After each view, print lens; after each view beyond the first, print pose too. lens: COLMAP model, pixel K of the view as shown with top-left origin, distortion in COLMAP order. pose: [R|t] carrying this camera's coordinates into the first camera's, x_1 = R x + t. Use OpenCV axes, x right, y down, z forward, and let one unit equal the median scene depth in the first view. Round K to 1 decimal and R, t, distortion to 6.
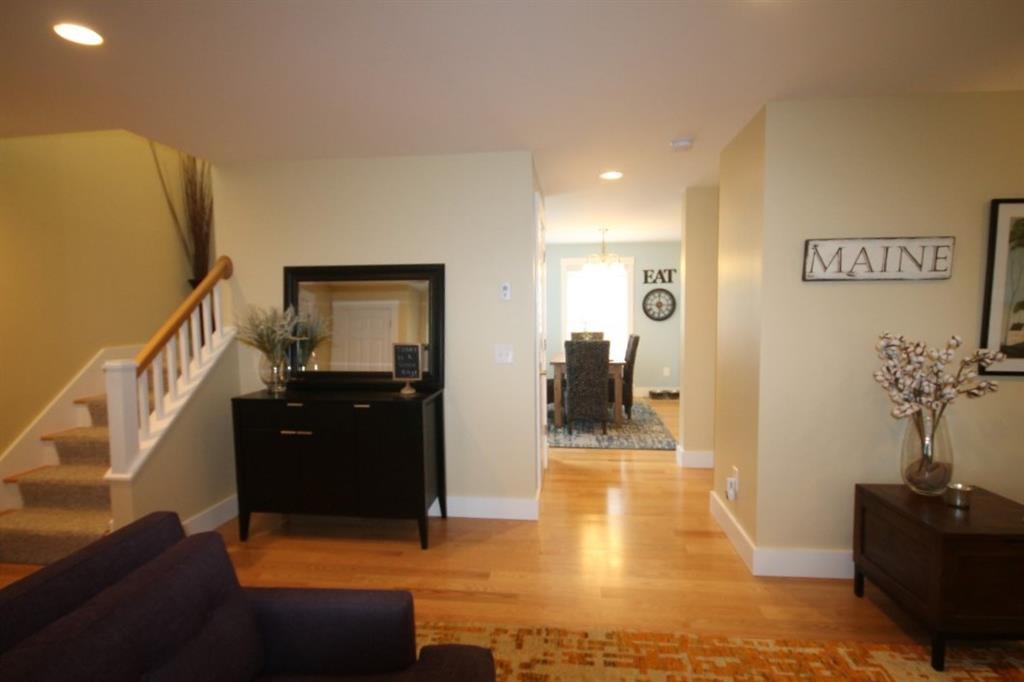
lens RADIAL K [[484.2, 0, 502.6], [0, 484.2, 355.3], [0, 0, 1]] dist [0.003747, -0.003825]
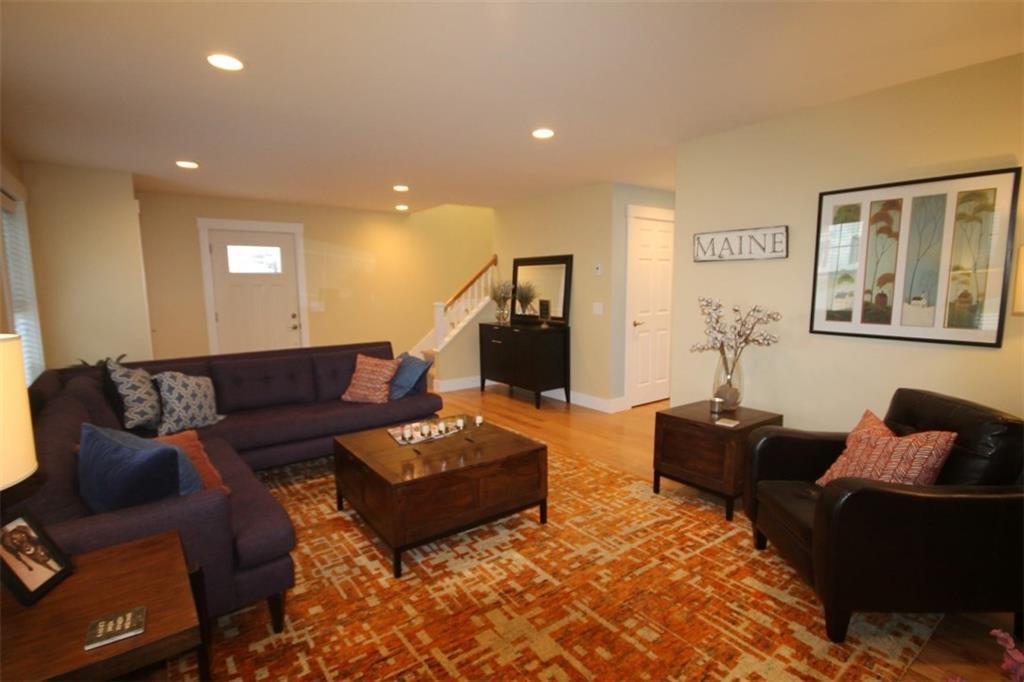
lens RADIAL K [[484.2, 0, 521.7], [0, 484.2, 342.8], [0, 0, 1]] dist [0.003747, -0.003825]
pose [[0.686857, 0.088185, -0.721423, 1.380688], [-0.054791, 0.996070, 0.069591, 0.018664], [0.724724, -0.008272, 0.688989, -0.414525]]
